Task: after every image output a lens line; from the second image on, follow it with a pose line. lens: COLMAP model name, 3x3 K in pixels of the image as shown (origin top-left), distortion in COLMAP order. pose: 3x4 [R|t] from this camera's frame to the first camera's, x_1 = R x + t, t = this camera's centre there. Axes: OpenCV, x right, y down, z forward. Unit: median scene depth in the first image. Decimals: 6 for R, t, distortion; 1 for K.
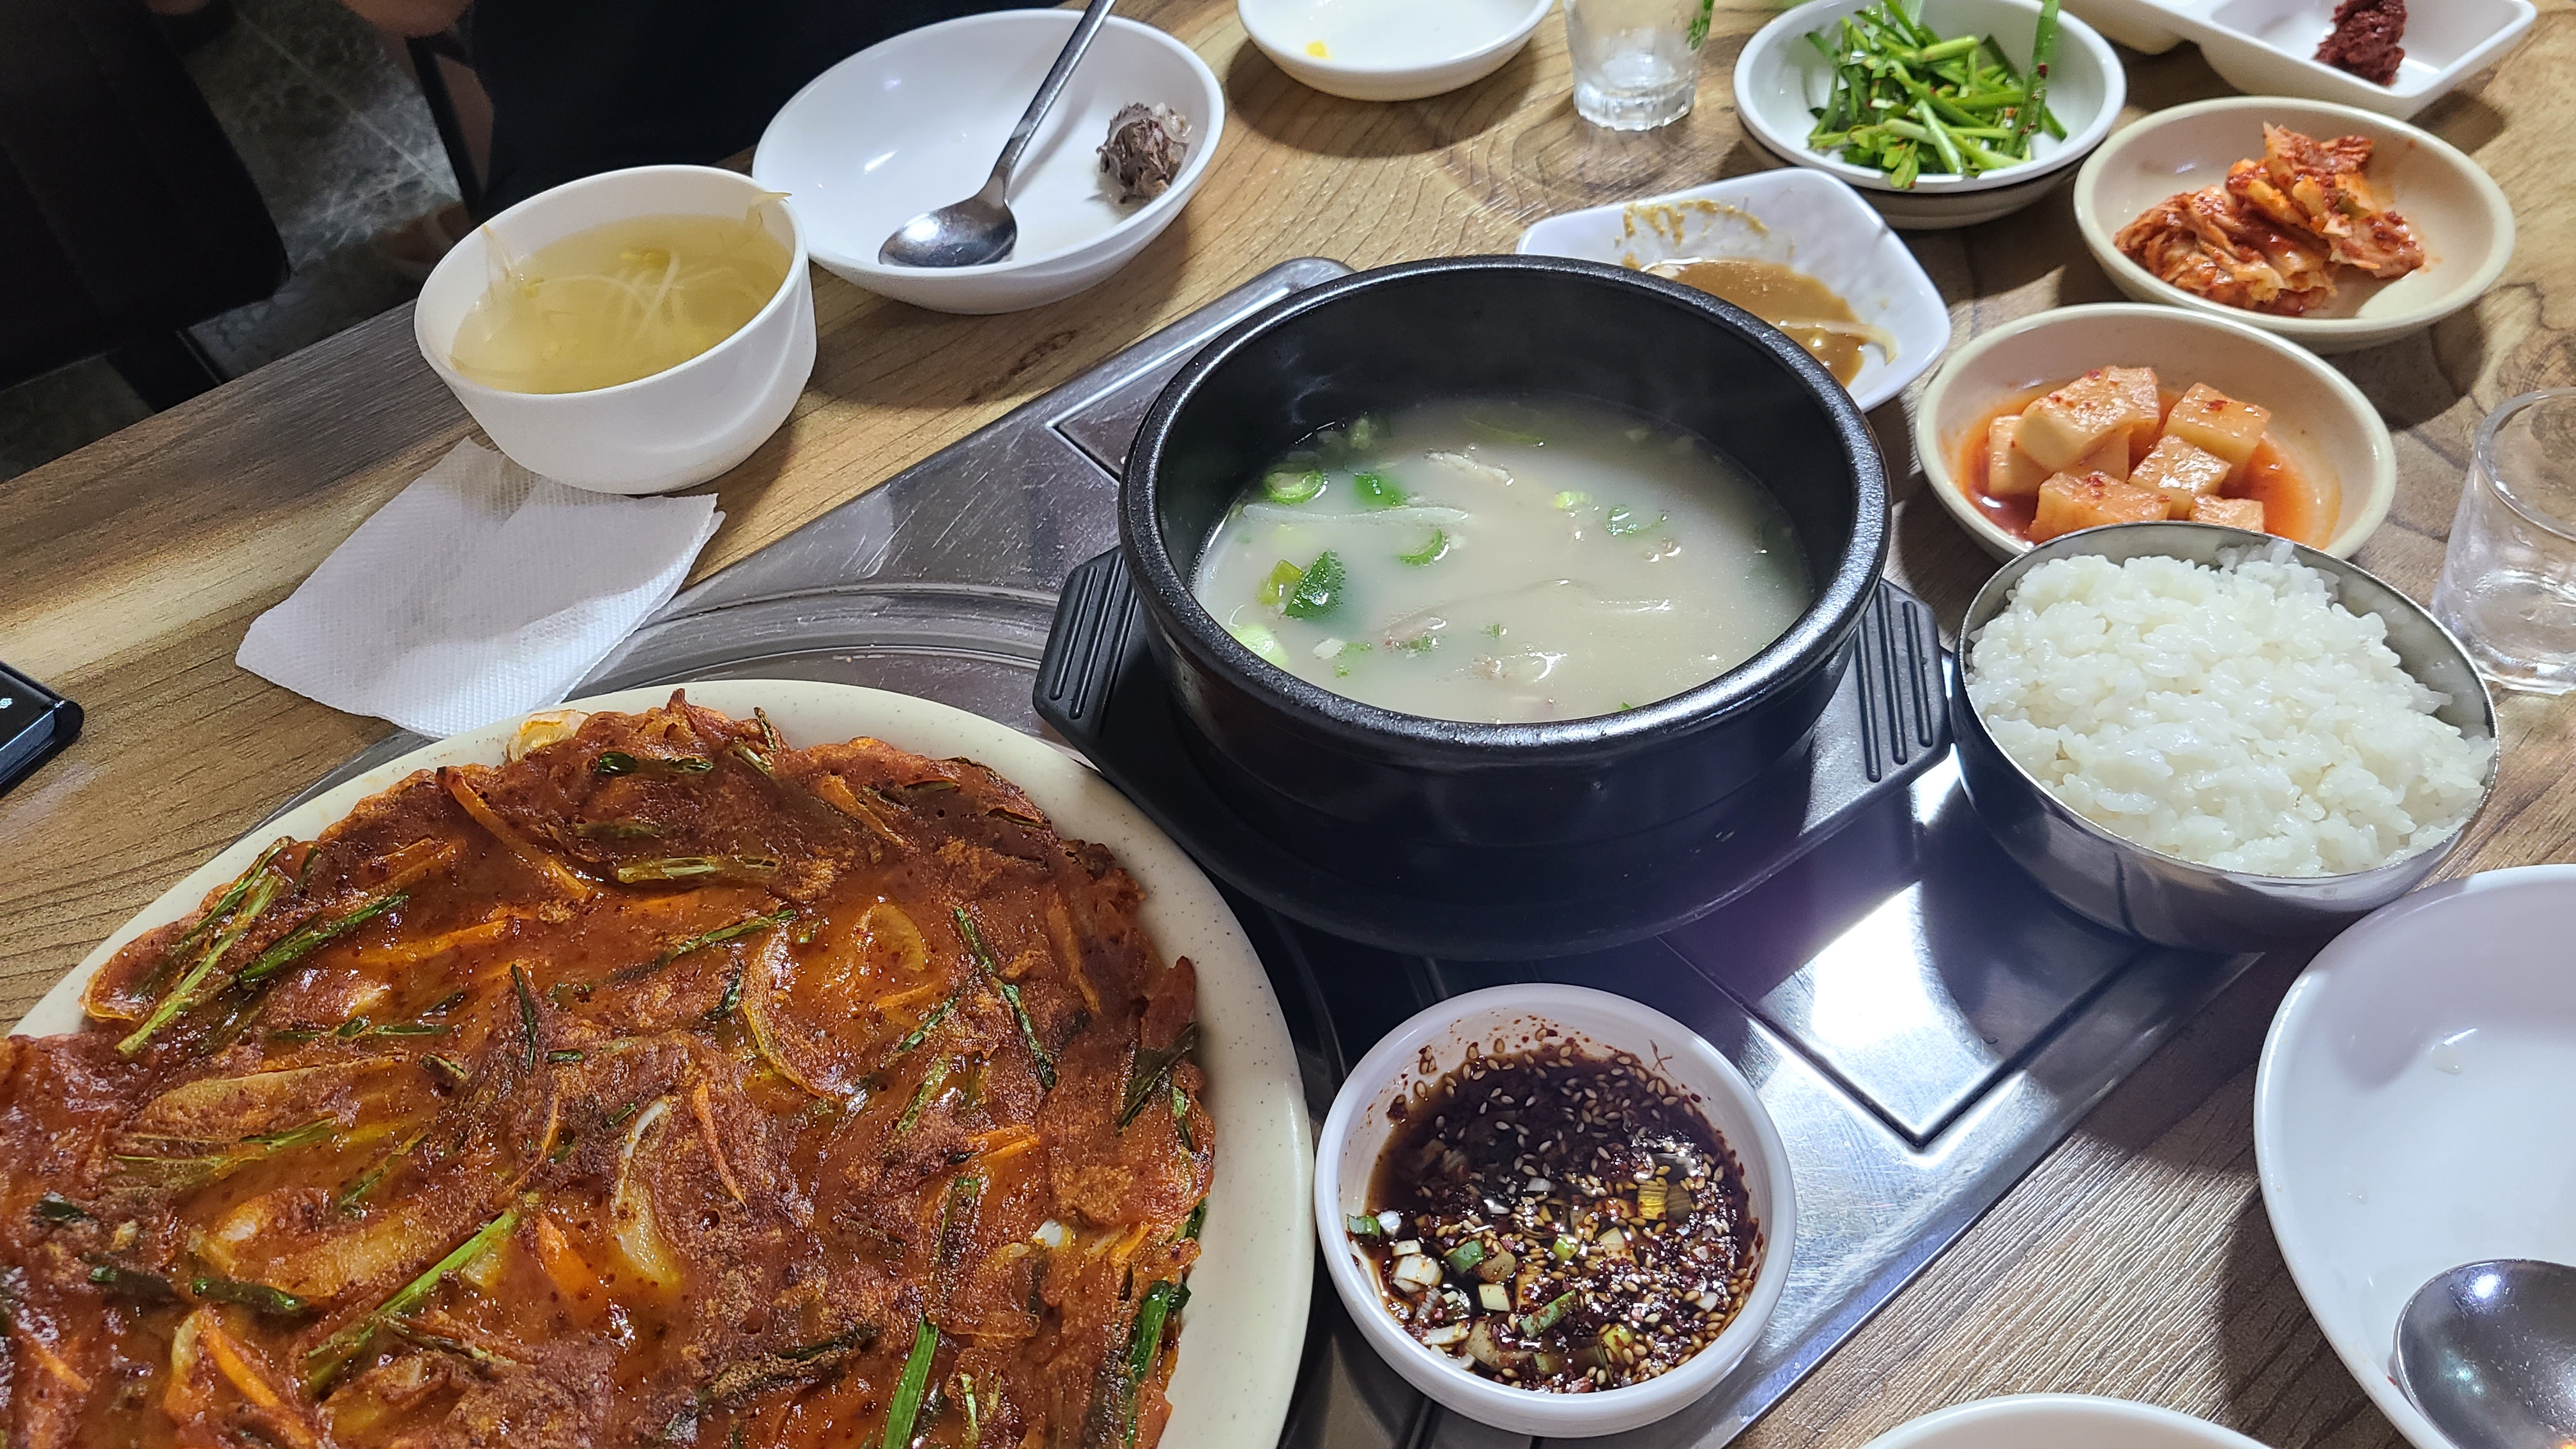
lens RADIAL K [[1910.5, 0, 1288.0], [0, 1910.5, 724.5], [0, 0, 1]] dist [-0.009814, -0.008378]
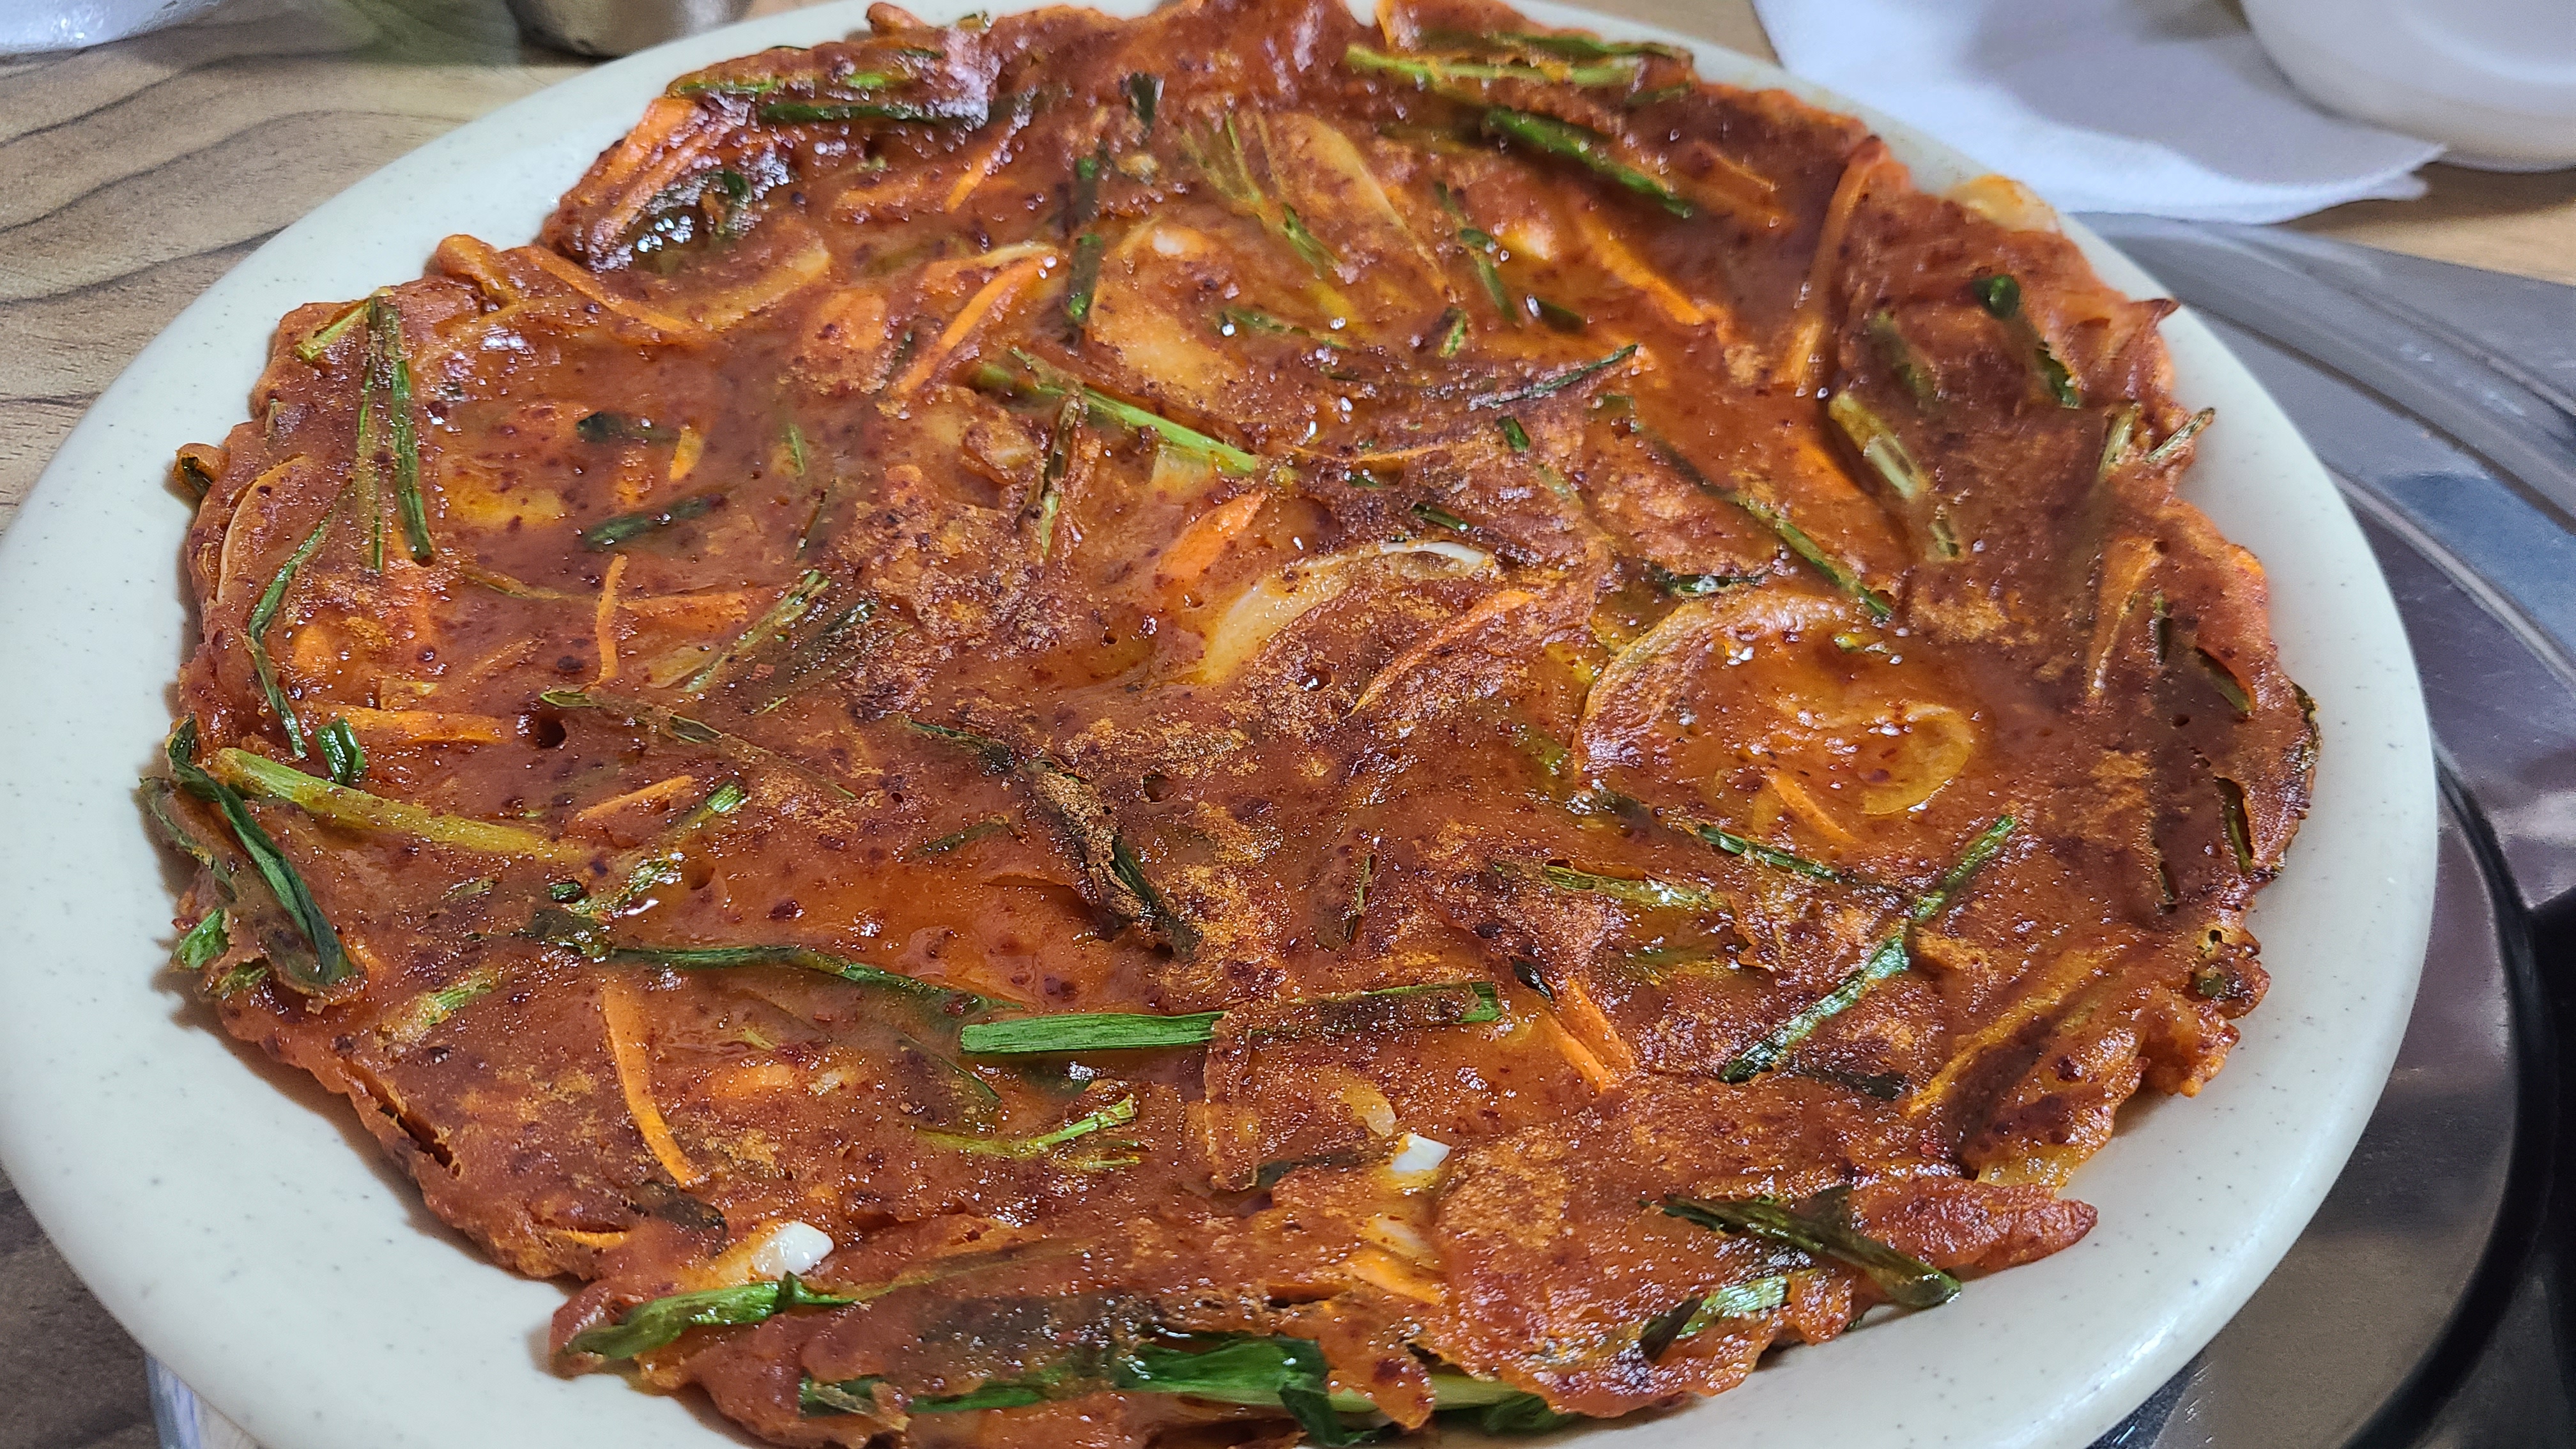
lens RADIAL K [[1988.0, 0, 1288.4], [0, 1988.0, 770.9], [0, 0, 1]] dist [-0.002192, -0.002074]
pose [[0.240407, 0.773409, -0.586552, 0.087743], [-0.765579, 0.522564, 0.375253, 0.040000], [0.596736, 0.358839, 0.717734, 0.520931]]
